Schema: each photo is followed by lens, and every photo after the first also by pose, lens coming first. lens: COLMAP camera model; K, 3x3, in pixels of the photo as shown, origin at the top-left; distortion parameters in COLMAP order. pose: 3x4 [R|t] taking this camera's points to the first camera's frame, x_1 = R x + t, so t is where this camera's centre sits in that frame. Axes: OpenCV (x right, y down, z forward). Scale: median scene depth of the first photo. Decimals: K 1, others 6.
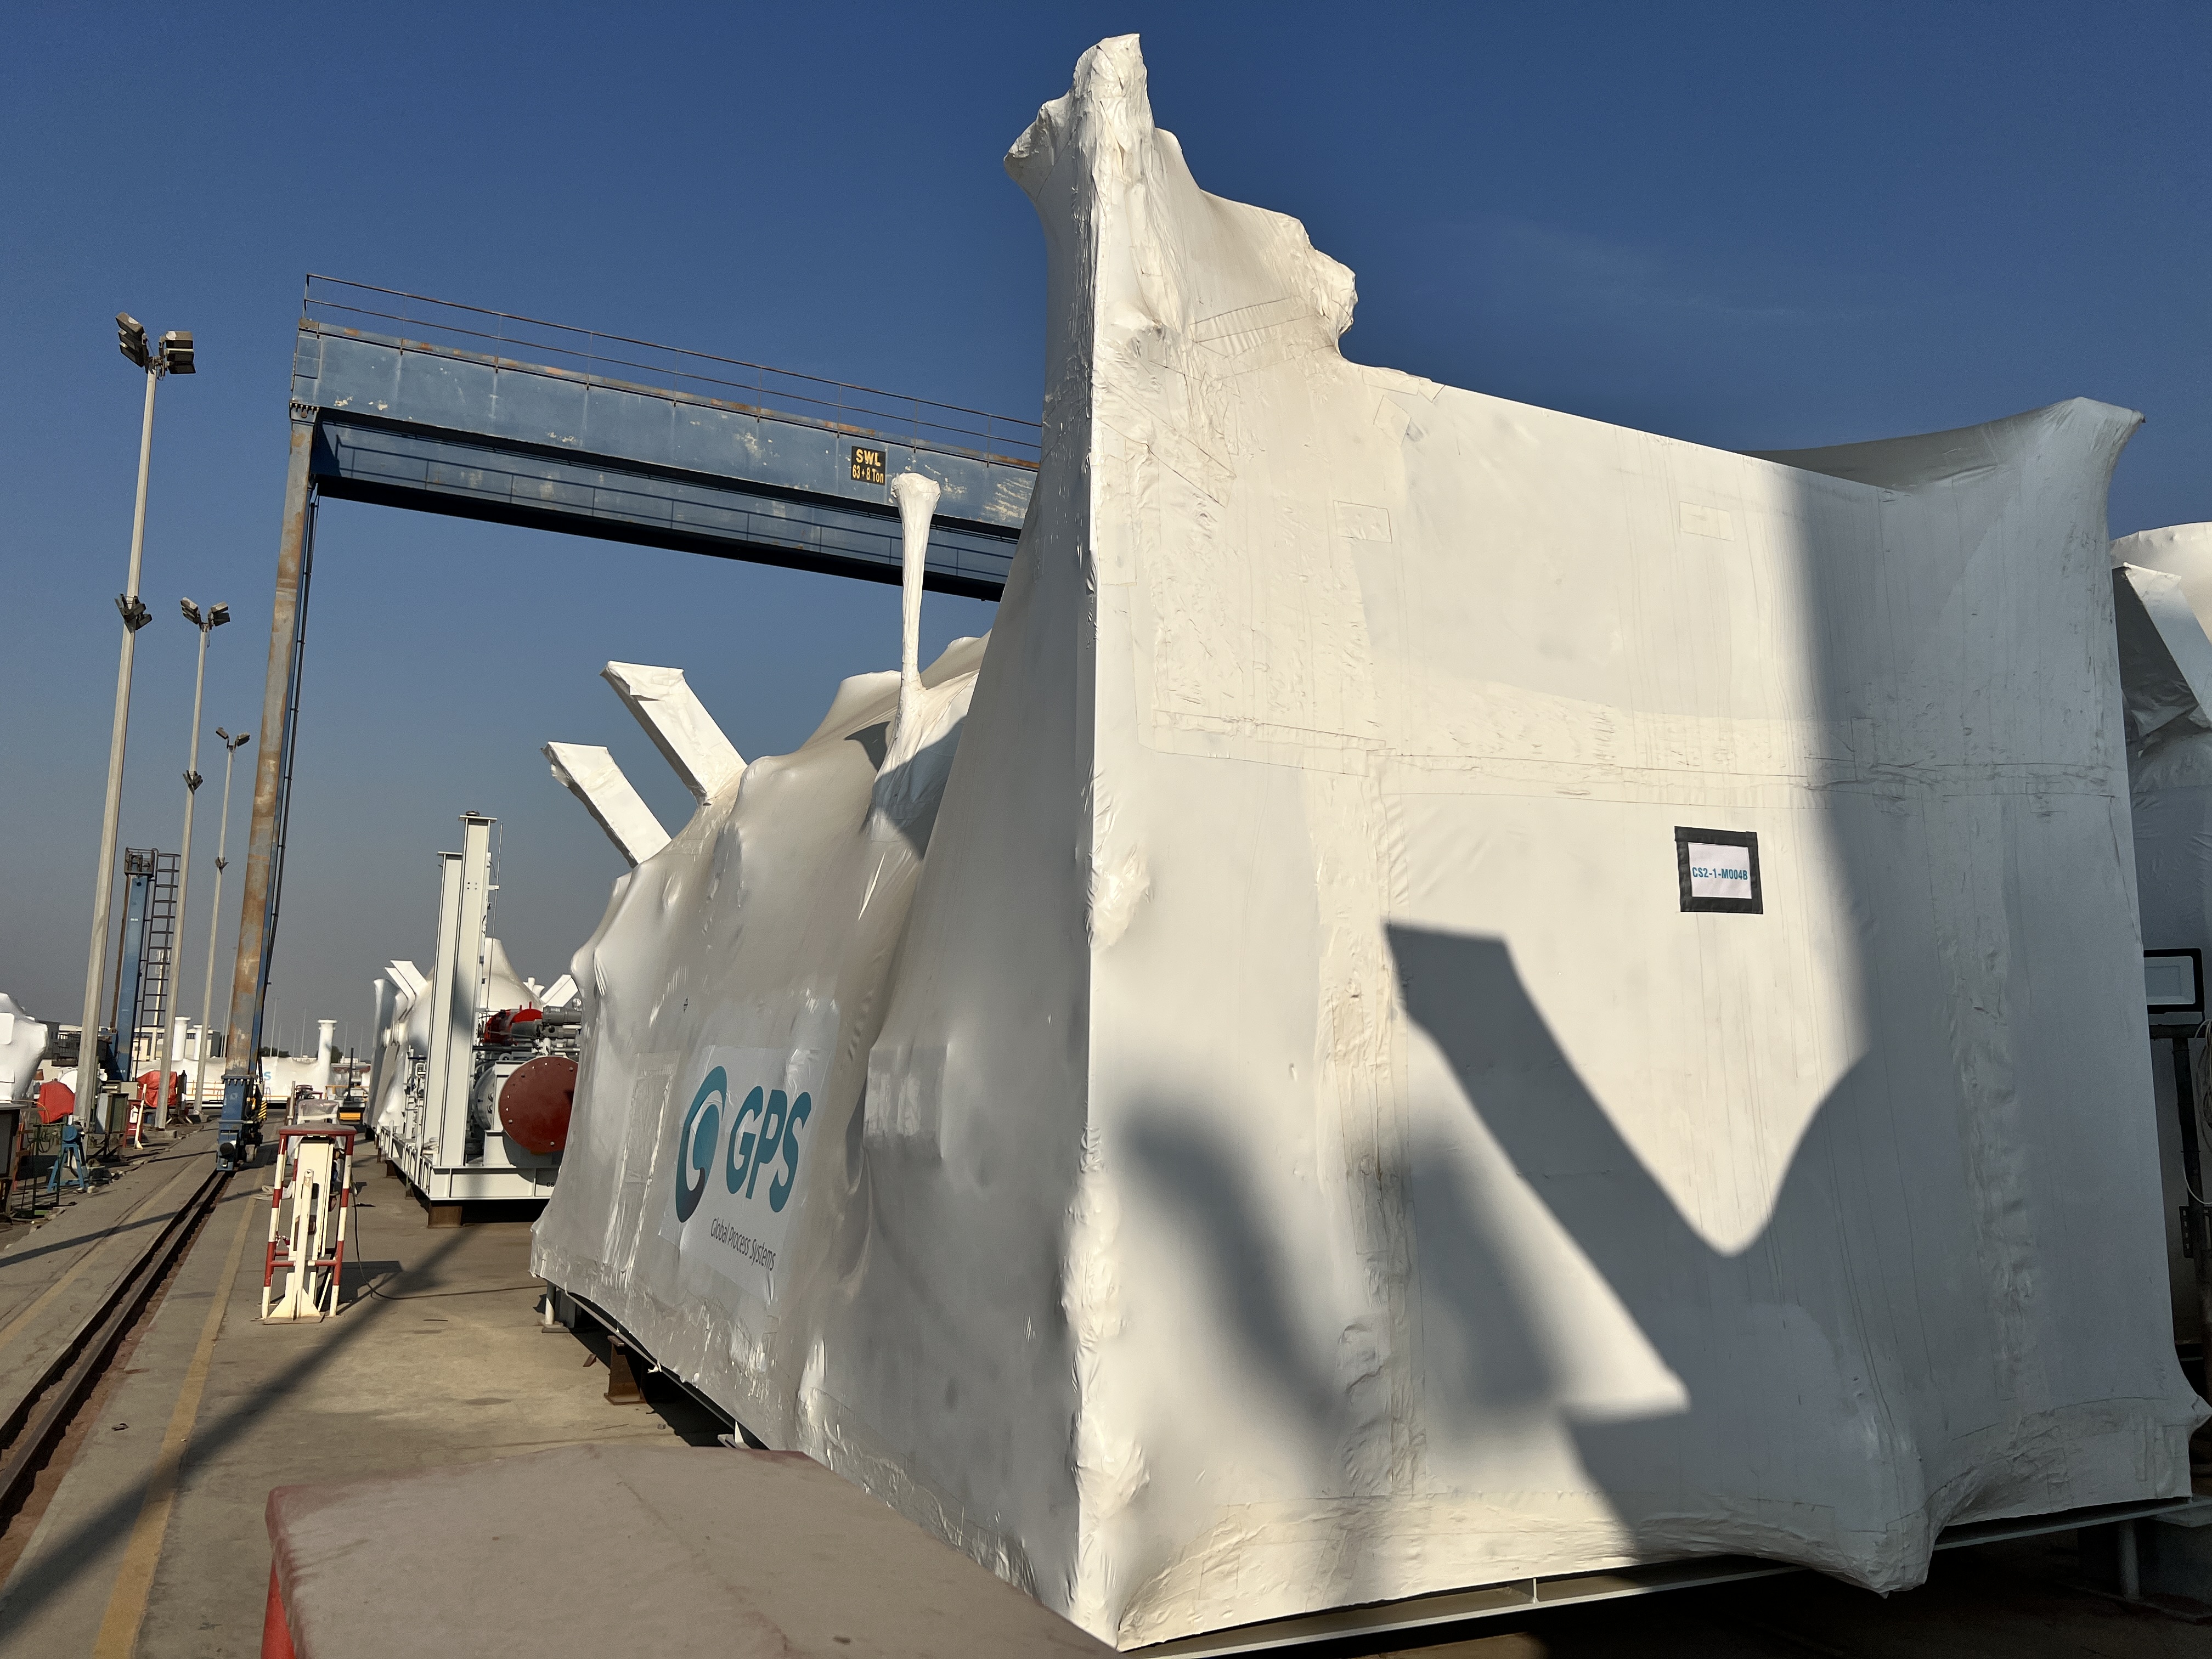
lens RADIAL K [[1677.1, 0, 1106.0], [0, 1677.1, 829.5], [0, 0, 1]] dist [0.049141, -0.052827]
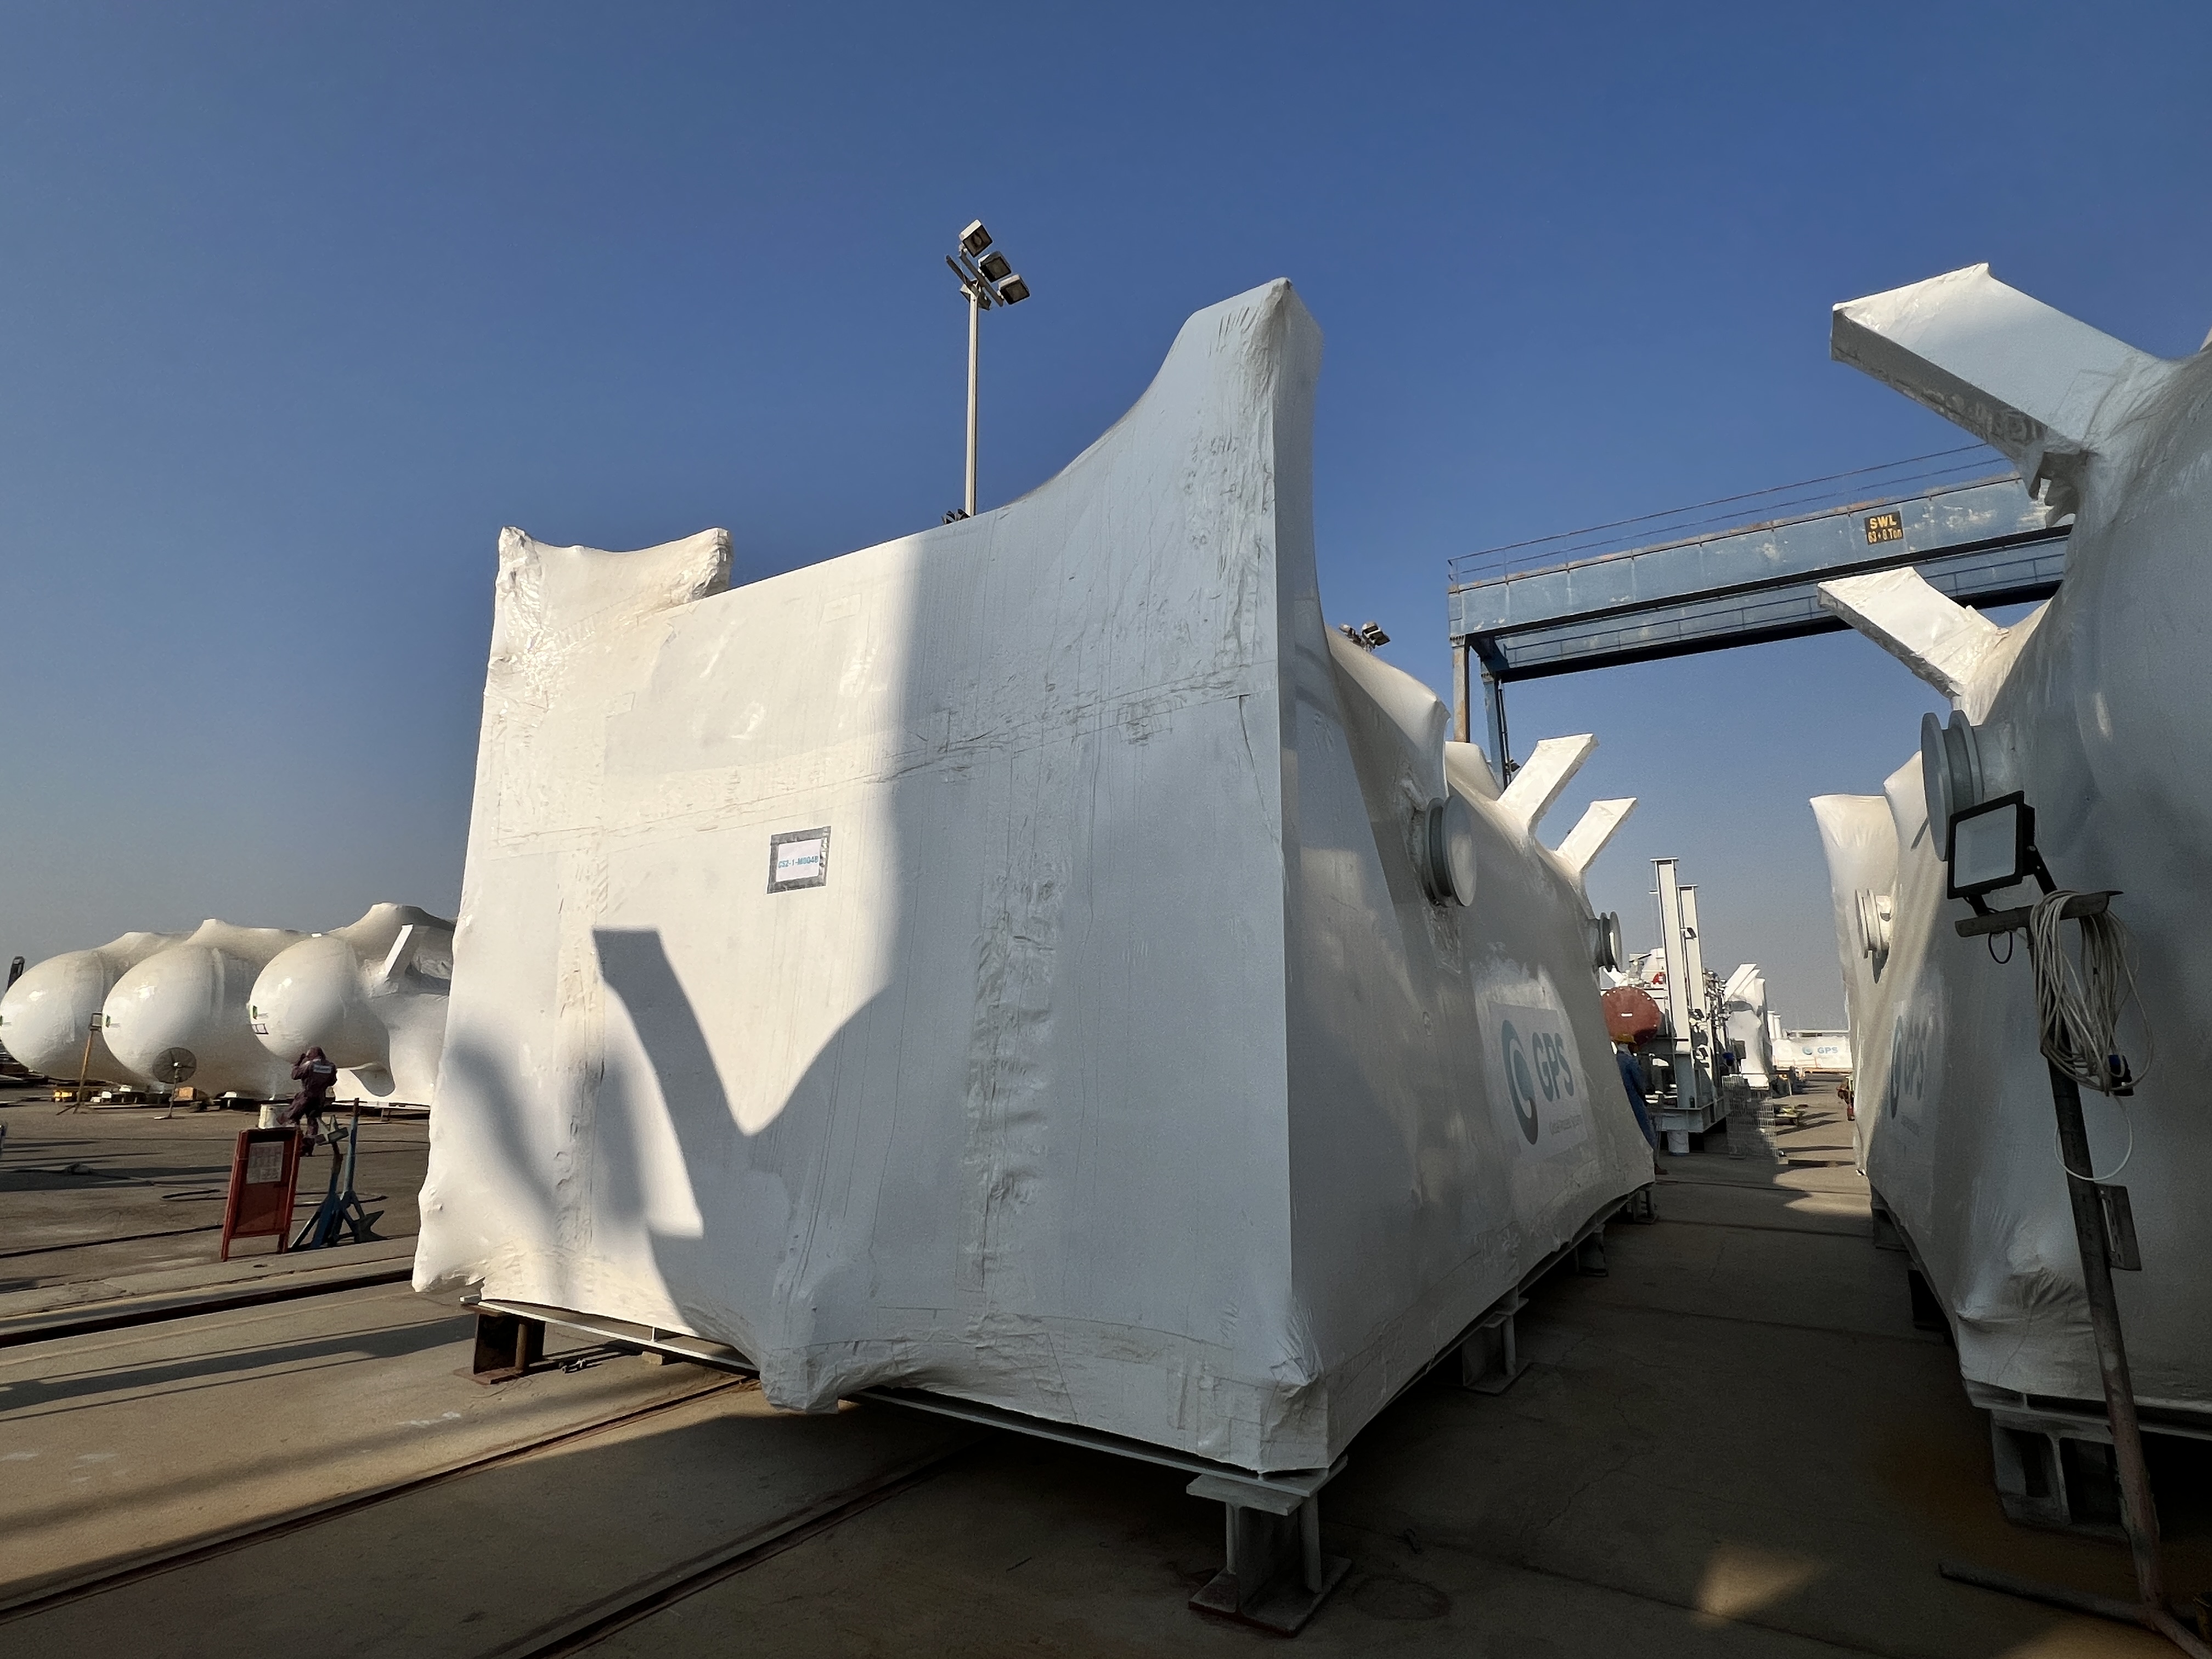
lens RADIAL K [[1111.8, 0, 1106.0], [0, 1111.8, 829.5], [0, 0, 1]] dist [-0.003652, 0.000344]
pose [[0.530296, -0.172438, -0.830091, 1.253039], [0.126638, 0.984224, -0.123555, 0.143959], [0.838301, -0.039601, 0.543767, 0.707507]]
